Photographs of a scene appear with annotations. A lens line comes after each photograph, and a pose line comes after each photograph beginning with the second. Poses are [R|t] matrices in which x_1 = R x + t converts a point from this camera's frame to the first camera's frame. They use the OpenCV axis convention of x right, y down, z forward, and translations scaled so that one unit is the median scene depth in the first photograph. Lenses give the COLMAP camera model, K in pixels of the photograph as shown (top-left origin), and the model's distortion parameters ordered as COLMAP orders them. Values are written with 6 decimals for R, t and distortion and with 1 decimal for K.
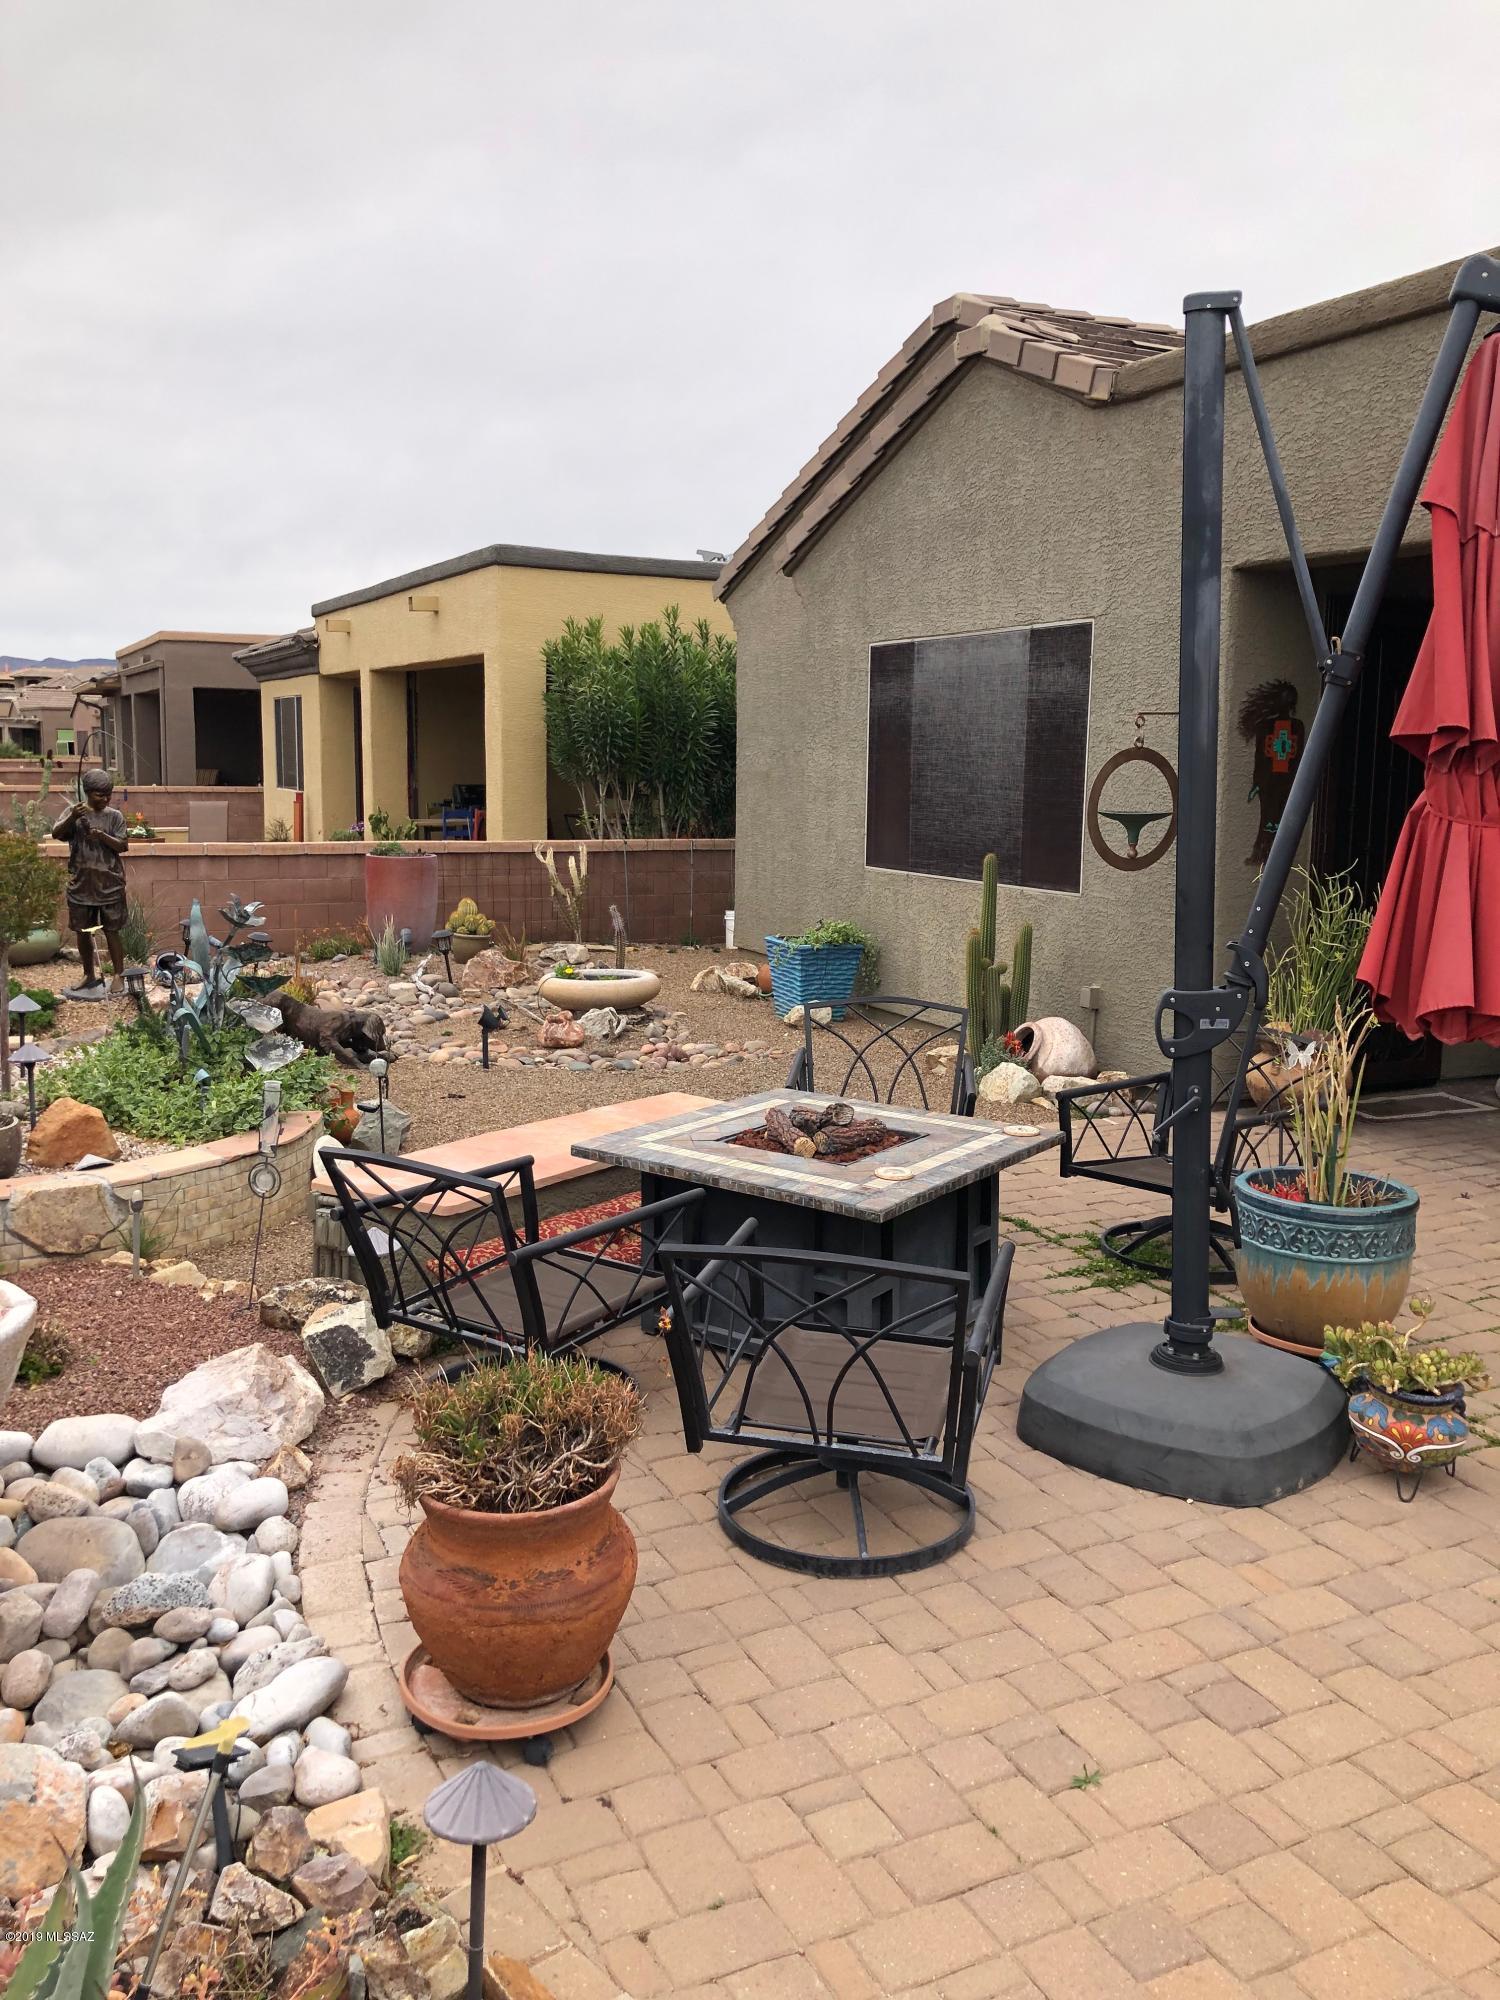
lens RADIAL K [[1637.5, 0, 751.9], [0, 1637.5, 1000.2], [0, 0, 1]] dist [0.039140, -0.036032]
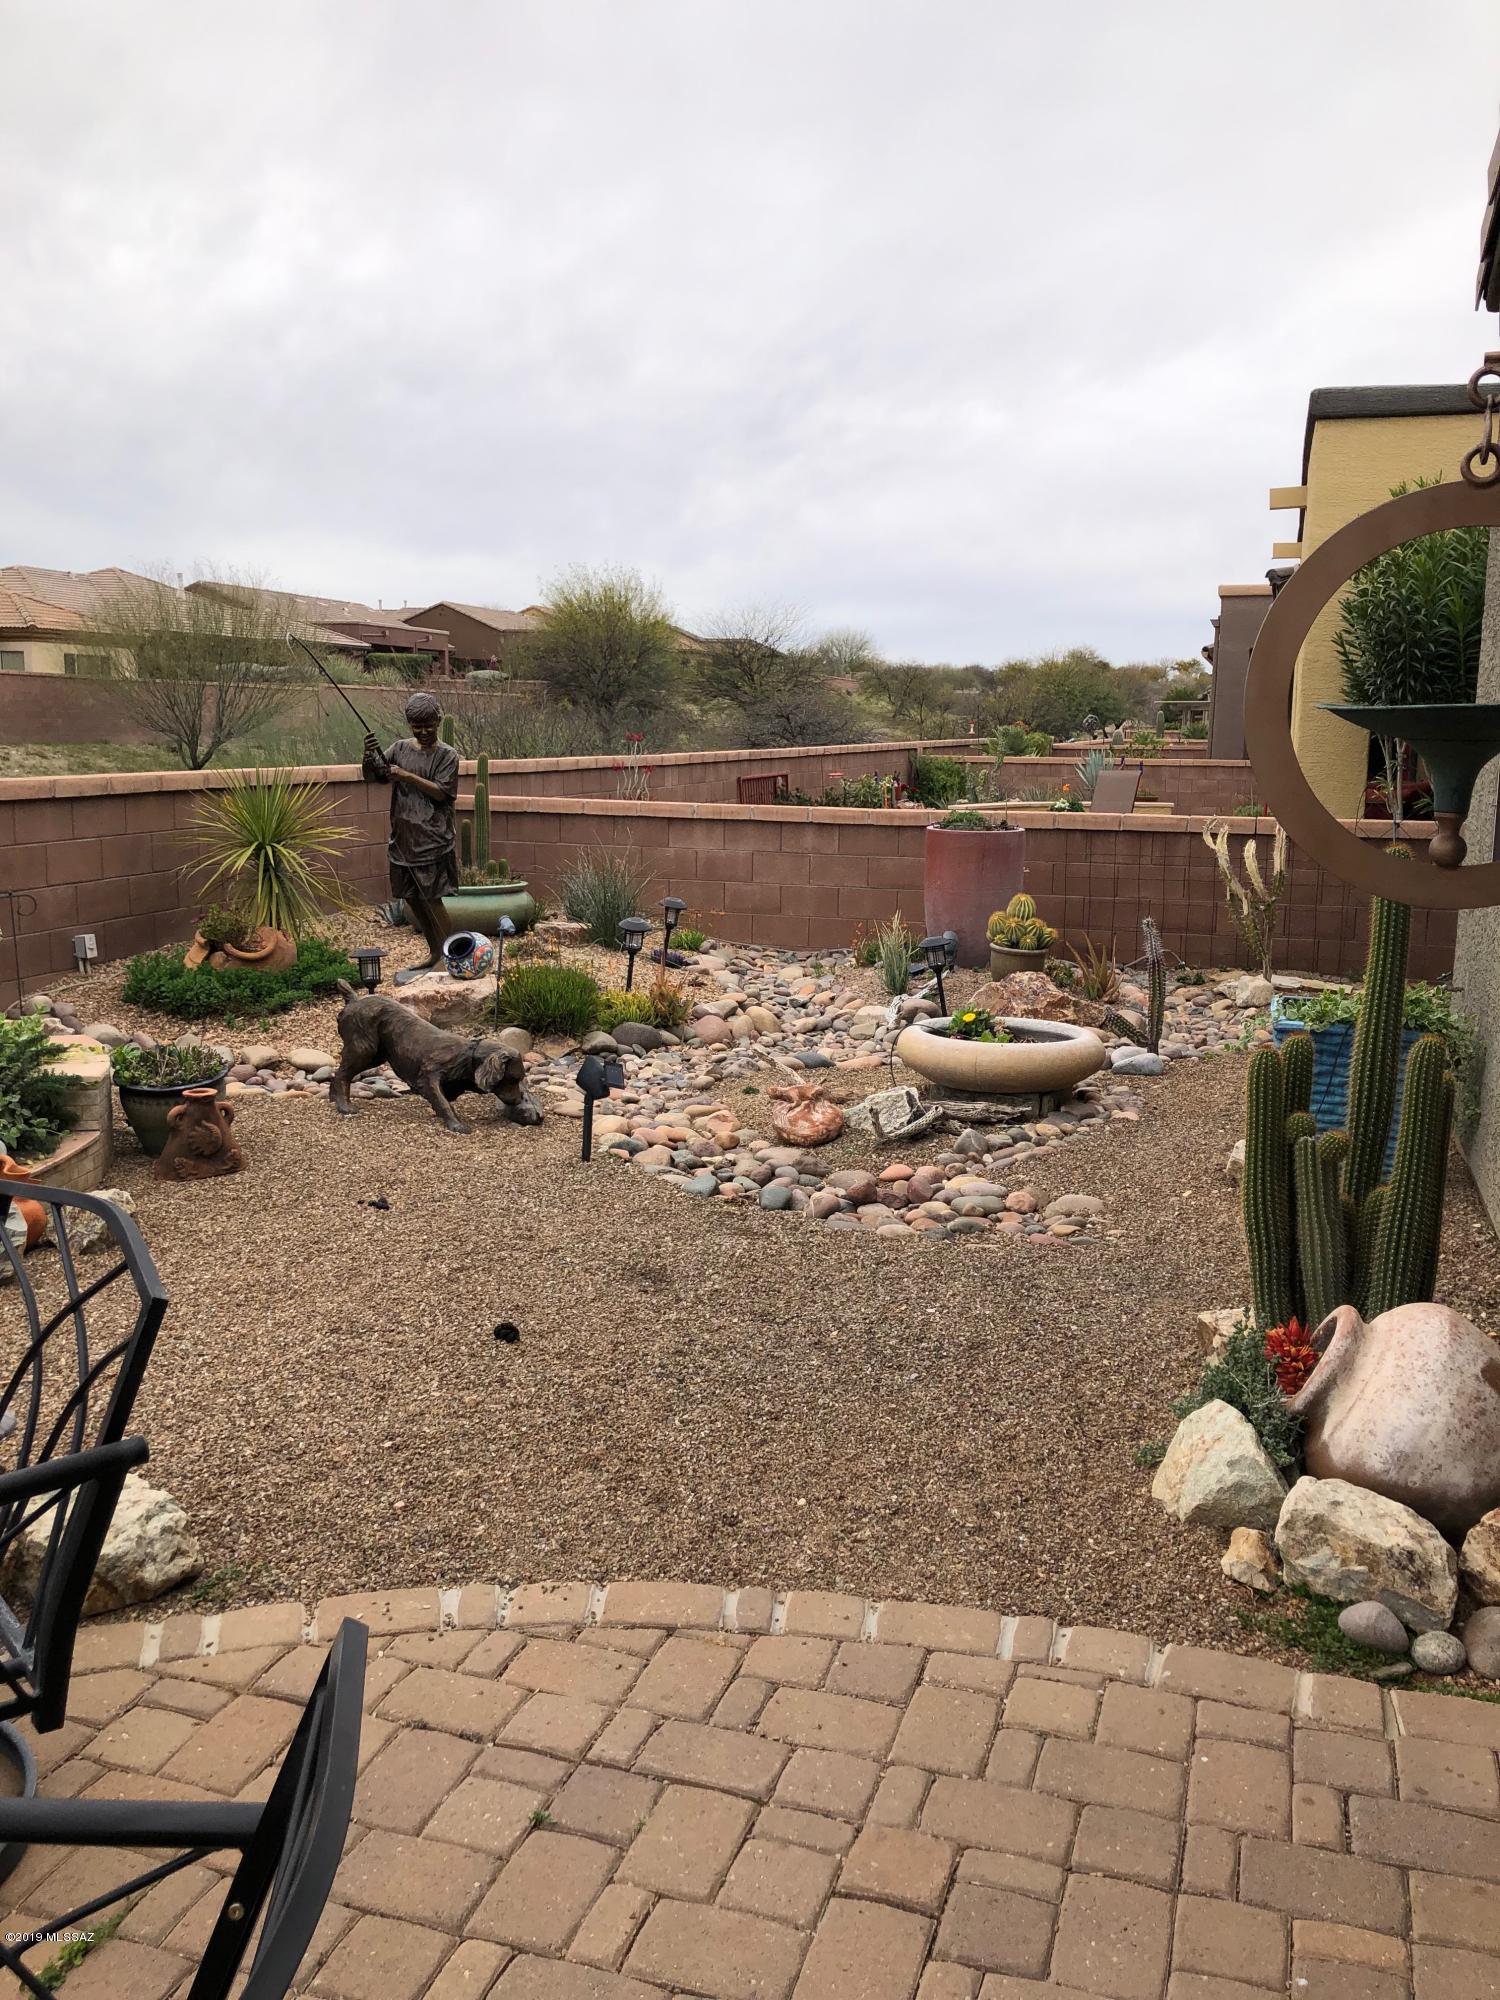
lens RADIAL K [[1637.5, 0, 749.5], [0, 1637.5, 995.3], [0, 0, 1]] dist [0.039140, -0.036032]
pose [[0.738845, 0.106380, -0.665426, 0.187898], [-0.103542, 0.993656, 0.043887, -0.035267], [0.665873, 0.036473, 0.745173, 0.385042]]
